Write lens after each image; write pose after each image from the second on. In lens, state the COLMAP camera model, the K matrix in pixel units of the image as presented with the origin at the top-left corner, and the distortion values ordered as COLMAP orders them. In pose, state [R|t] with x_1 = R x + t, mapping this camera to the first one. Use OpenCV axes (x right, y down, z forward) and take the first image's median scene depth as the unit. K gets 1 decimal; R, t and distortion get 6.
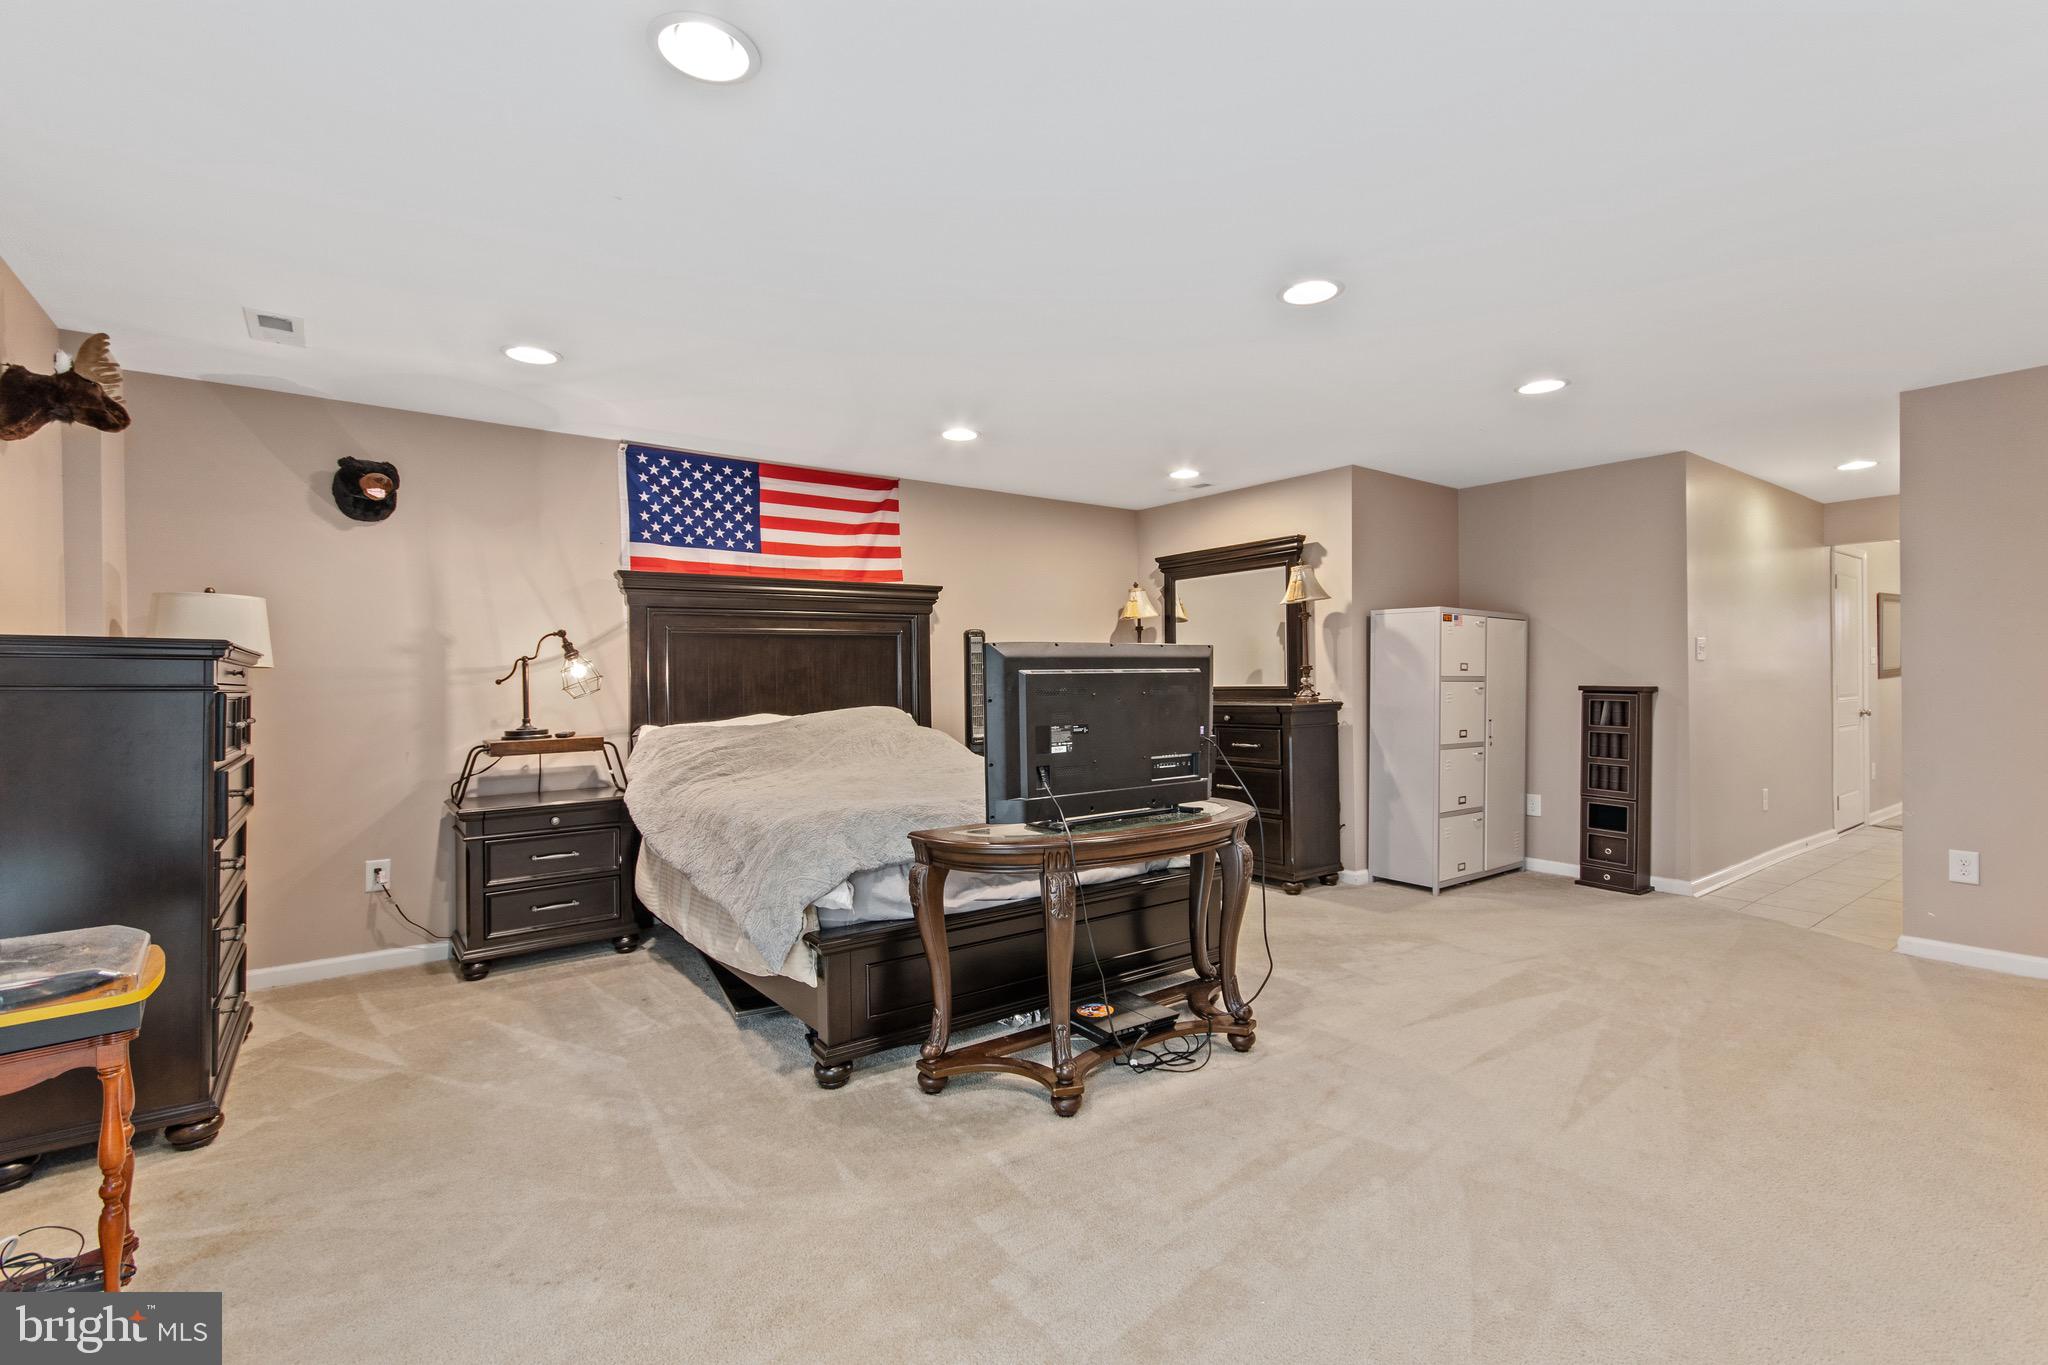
lens RADIAL K [[887.8, 0, 1023.8], [0, 887.8, 676.9], [0, 0, 1]] dist [0.004331, 0.000870]
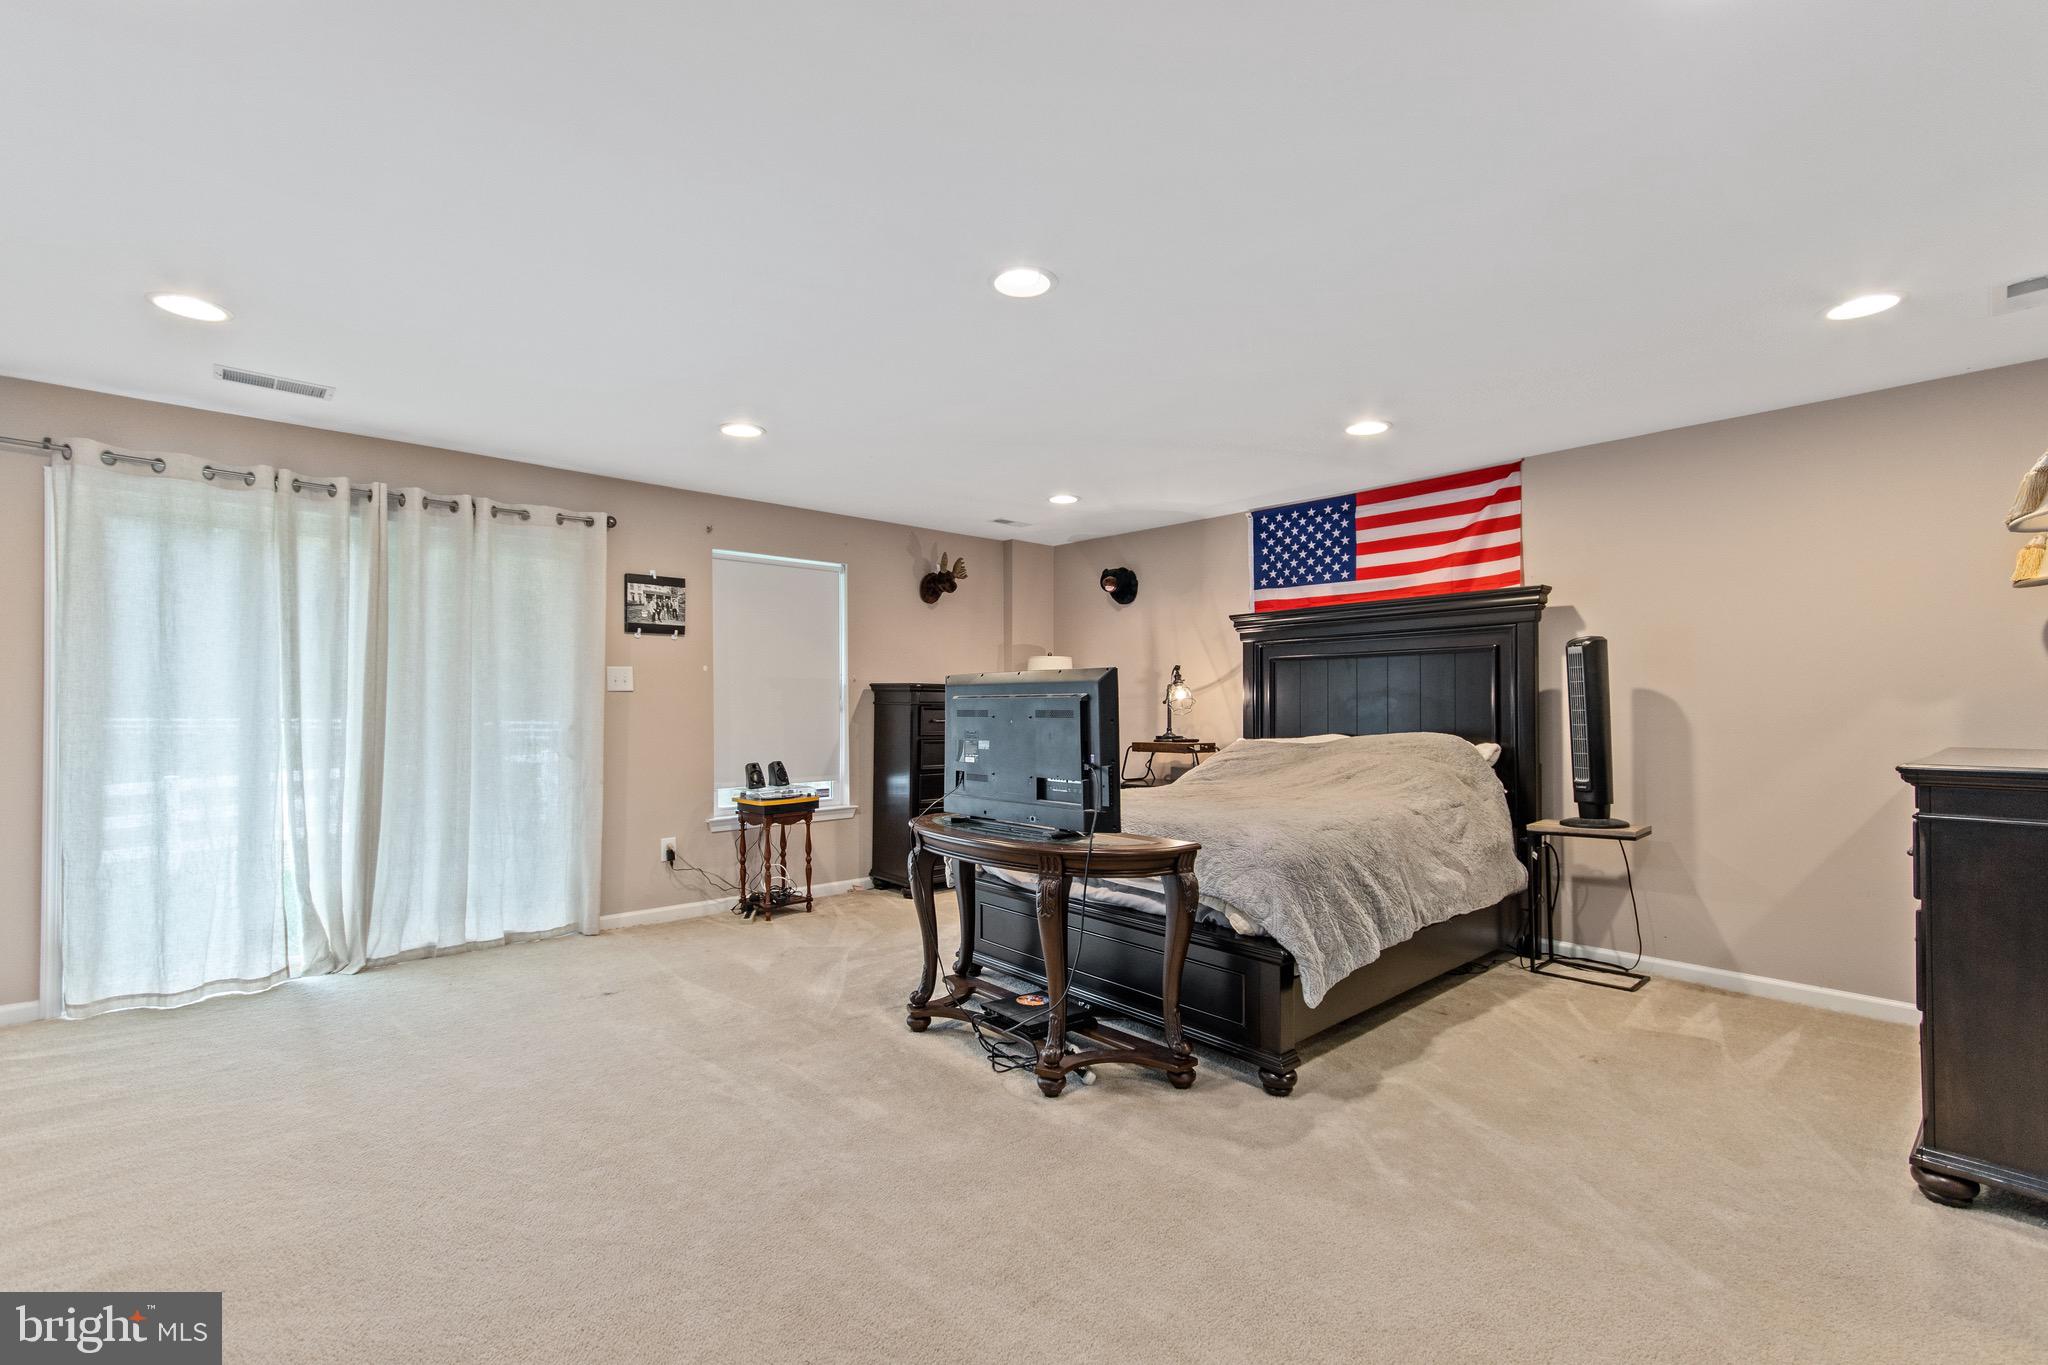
lens RADIAL K [[887.8, 0, 1026.4], [0, 887.8, 686.3], [0, 0, 1]] dist [0.004331, 0.000870]
pose [[0.127826, -0.010725, -0.991739, 0.690401], [0.000734, 0.999942, -0.010719, -0.004263], [0.991796, 0.000643, 0.127826, 0.488595]]
